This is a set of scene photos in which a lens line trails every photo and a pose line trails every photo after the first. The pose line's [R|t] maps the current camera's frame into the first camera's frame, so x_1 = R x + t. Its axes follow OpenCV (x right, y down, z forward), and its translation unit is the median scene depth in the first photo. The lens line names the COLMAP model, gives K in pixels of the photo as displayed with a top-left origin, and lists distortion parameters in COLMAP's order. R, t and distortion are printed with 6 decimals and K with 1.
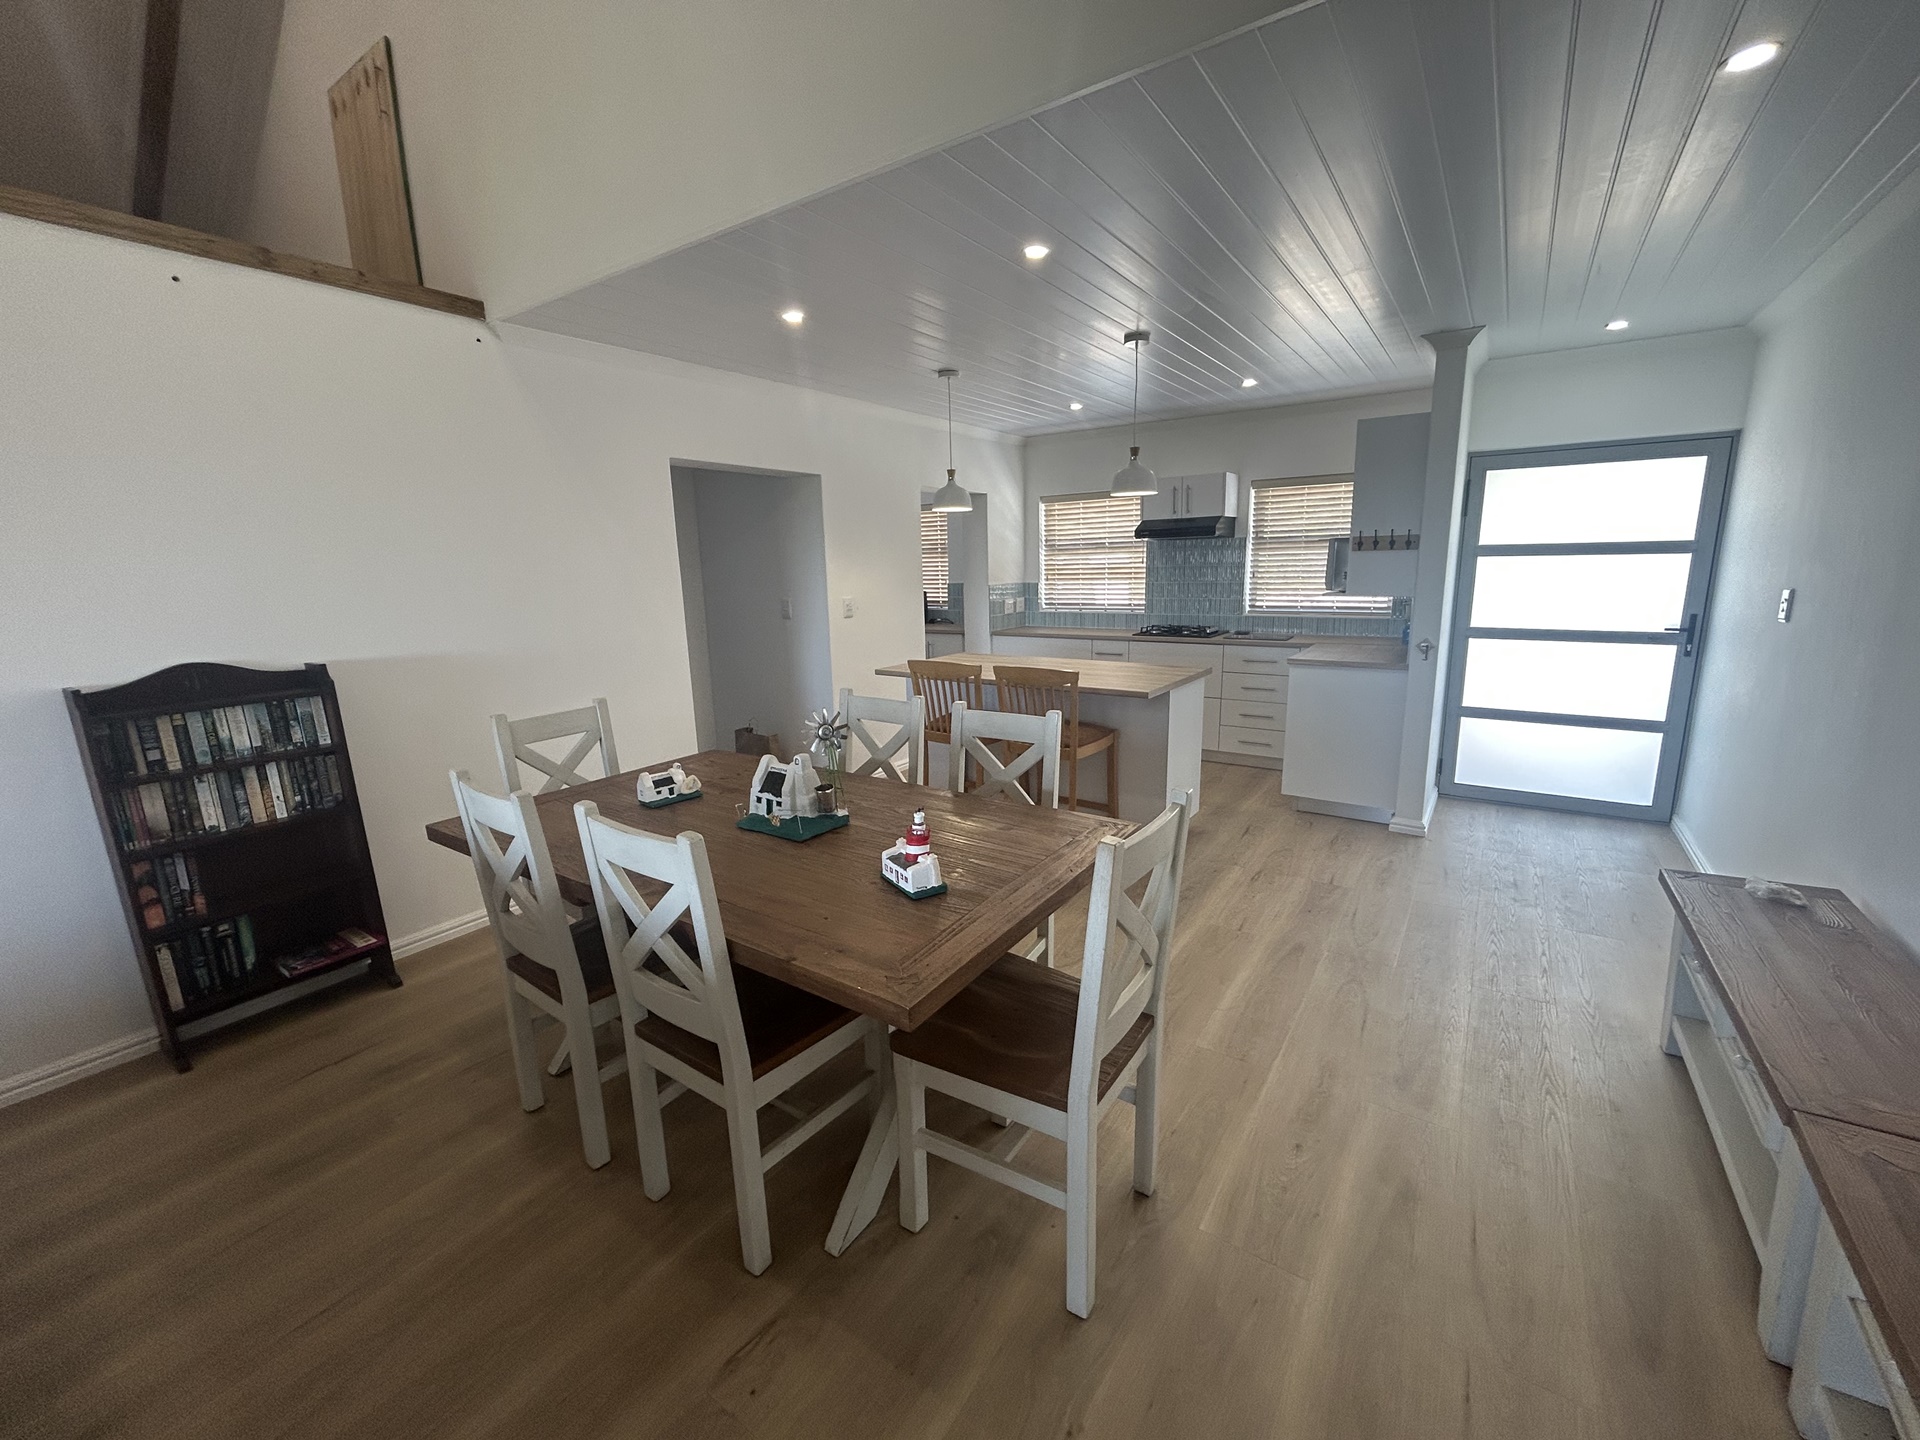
lens RADIAL K [[774.8, 0, 948.5], [0, 774.8, 718.4], [0, 0, 1]] dist [-0.001346, -0.001134]
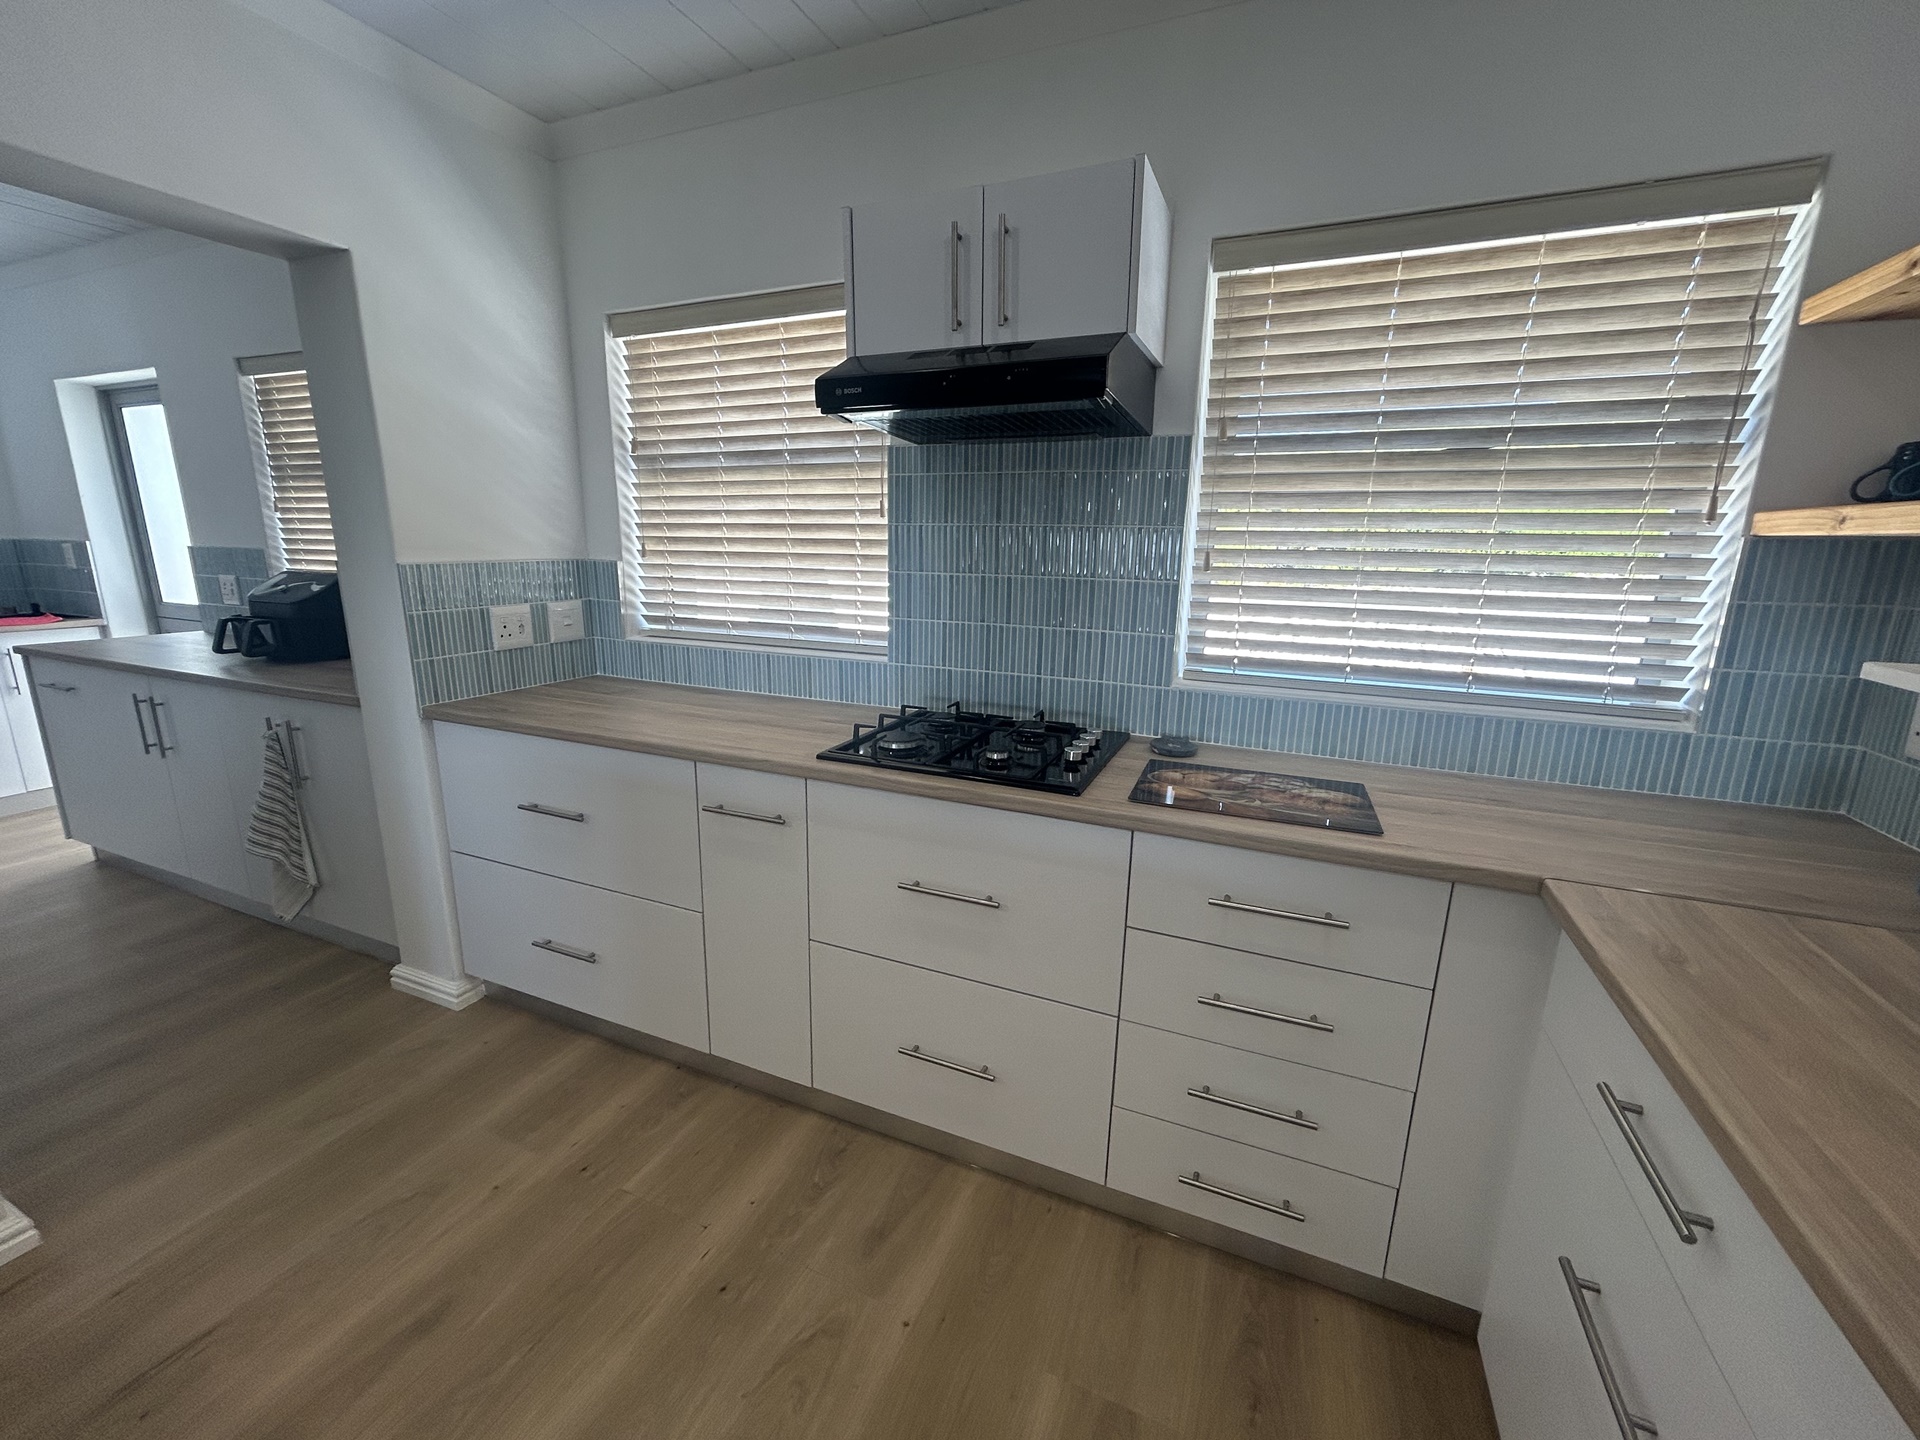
lens RADIAL K [[774.8, 0, 962.1], [0, 774.8, 717.6], [0, 0, 1]] dist [-0.001346, -0.001134]
pose [[0.976182, -0.005506, 0.216884, 0.213166], [0.000203, 0.999701, 0.024469, -0.120749], [-0.216954, -0.023843, 0.975891, 0.665608]]
